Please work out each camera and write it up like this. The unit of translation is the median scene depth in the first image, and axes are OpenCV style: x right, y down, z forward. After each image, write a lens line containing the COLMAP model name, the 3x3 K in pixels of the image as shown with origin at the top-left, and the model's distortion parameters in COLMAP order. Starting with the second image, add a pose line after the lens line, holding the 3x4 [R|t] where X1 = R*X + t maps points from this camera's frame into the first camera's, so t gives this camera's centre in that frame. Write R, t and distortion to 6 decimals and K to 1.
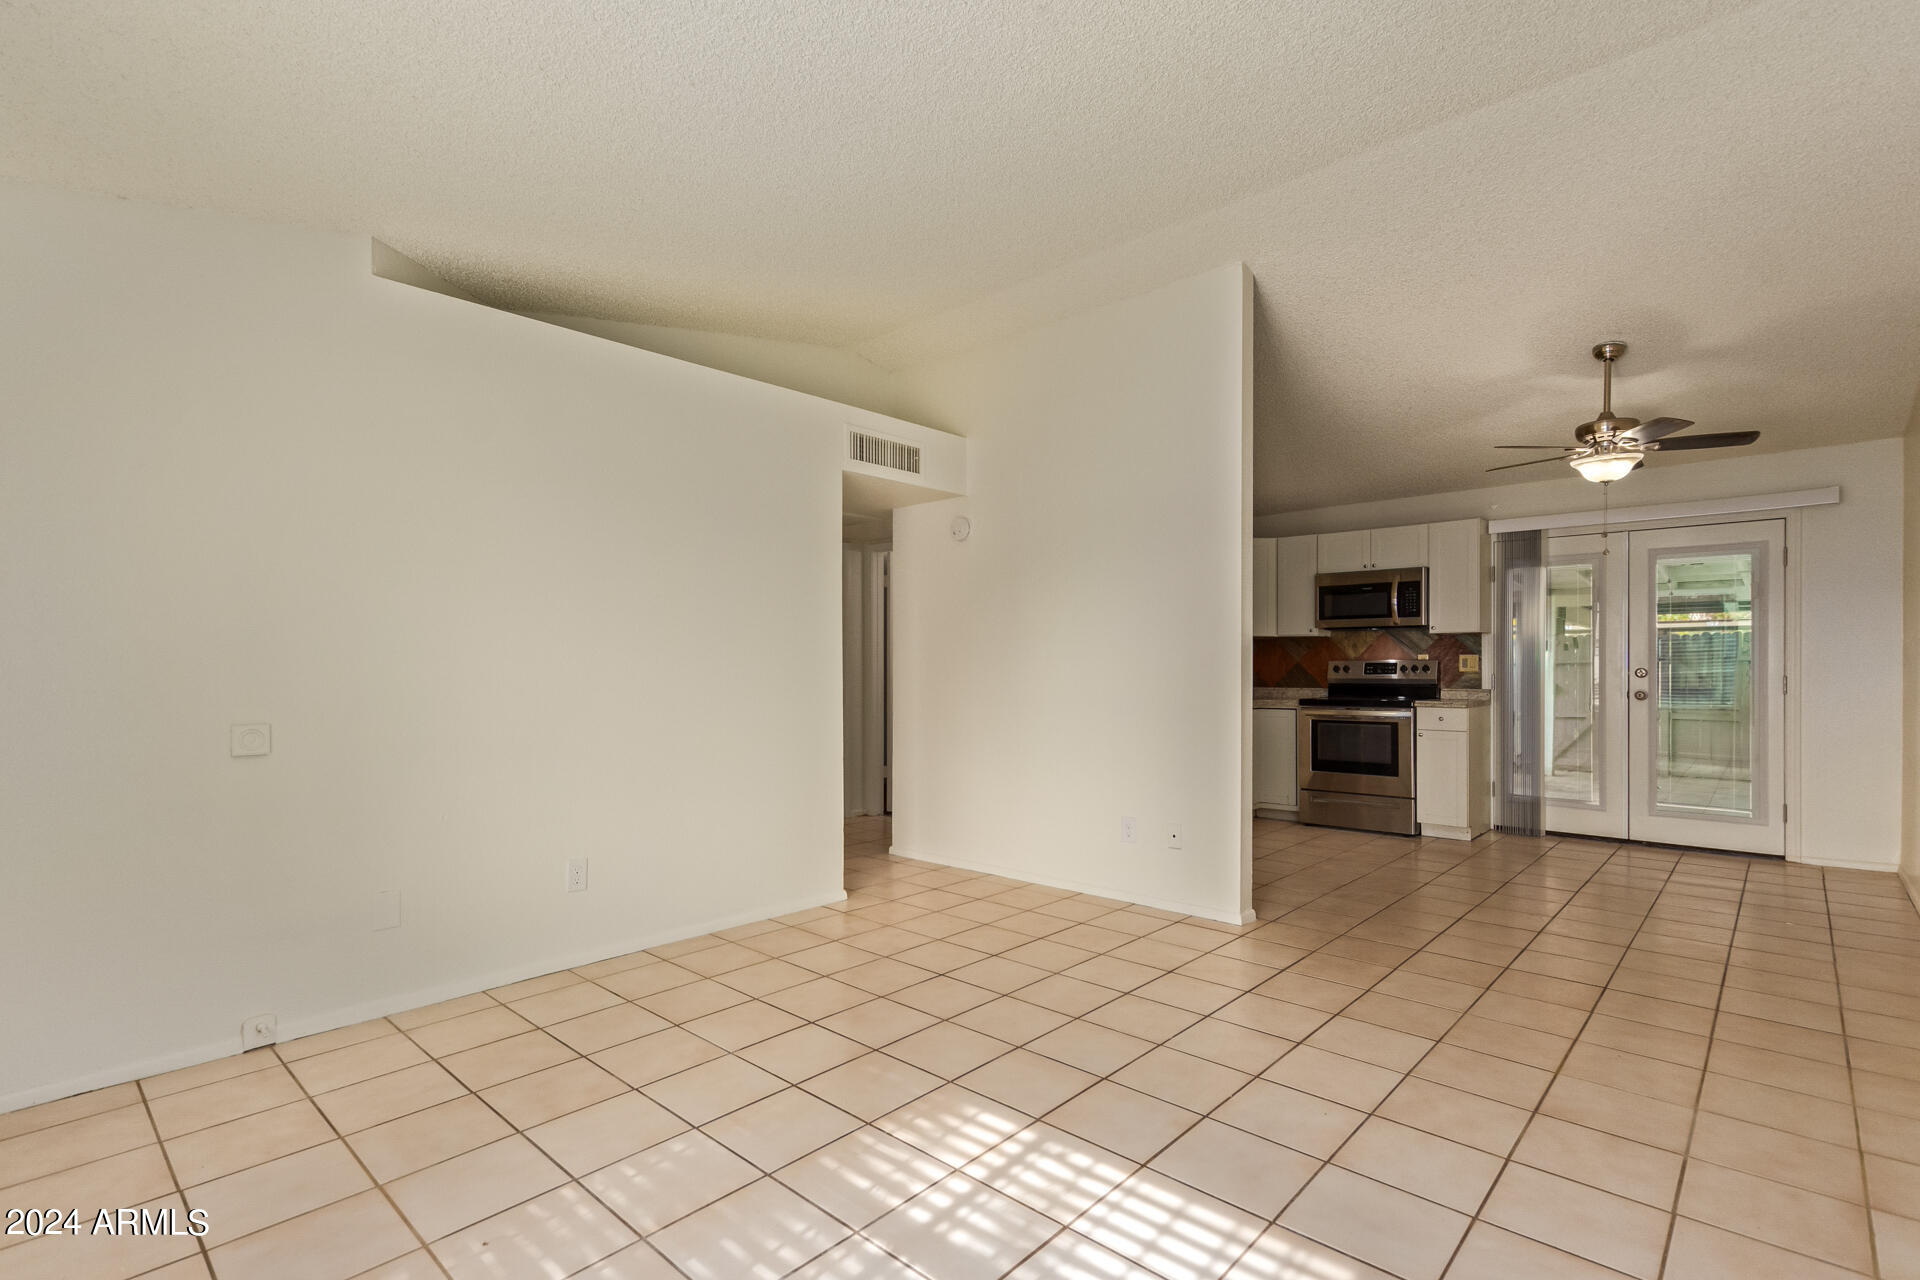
lens RADIAL K [[895.3, 0, 952.9], [0, 895.3, 663.5], [0, 0, 1]] dist [0.006046, 0.000002]
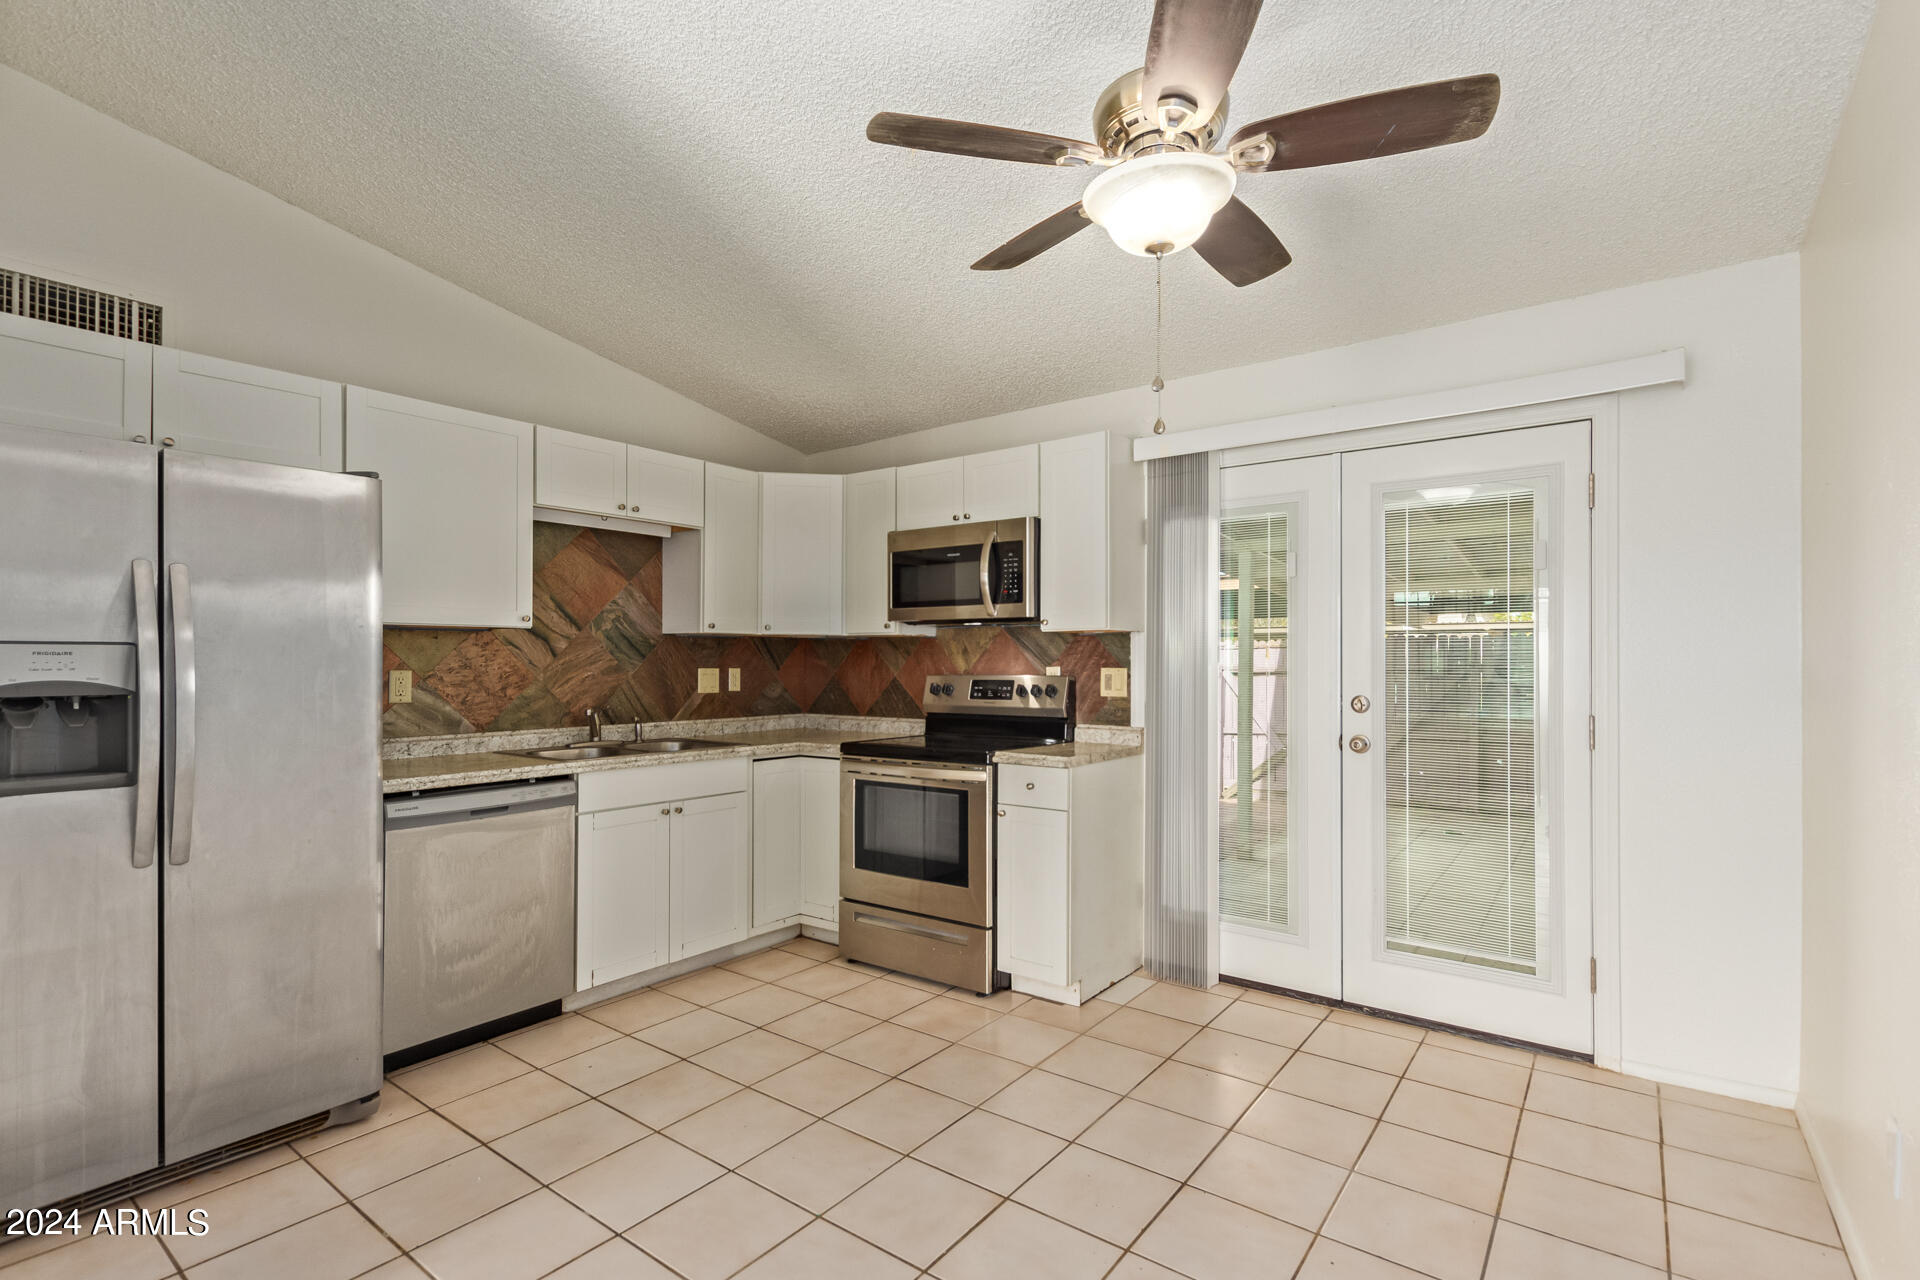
lens RADIAL K [[884.9, 0, 957.9], [0, 884.9, 653.0], [0, 0, 1]] dist [0.001645, -0.000747]
pose [[0.994329, 0.003956, 0.106278, 0.430991], [-0.002953, 0.999950, -0.009588, -0.014613], [-0.106311, 0.009220, 0.994290, 0.450957]]
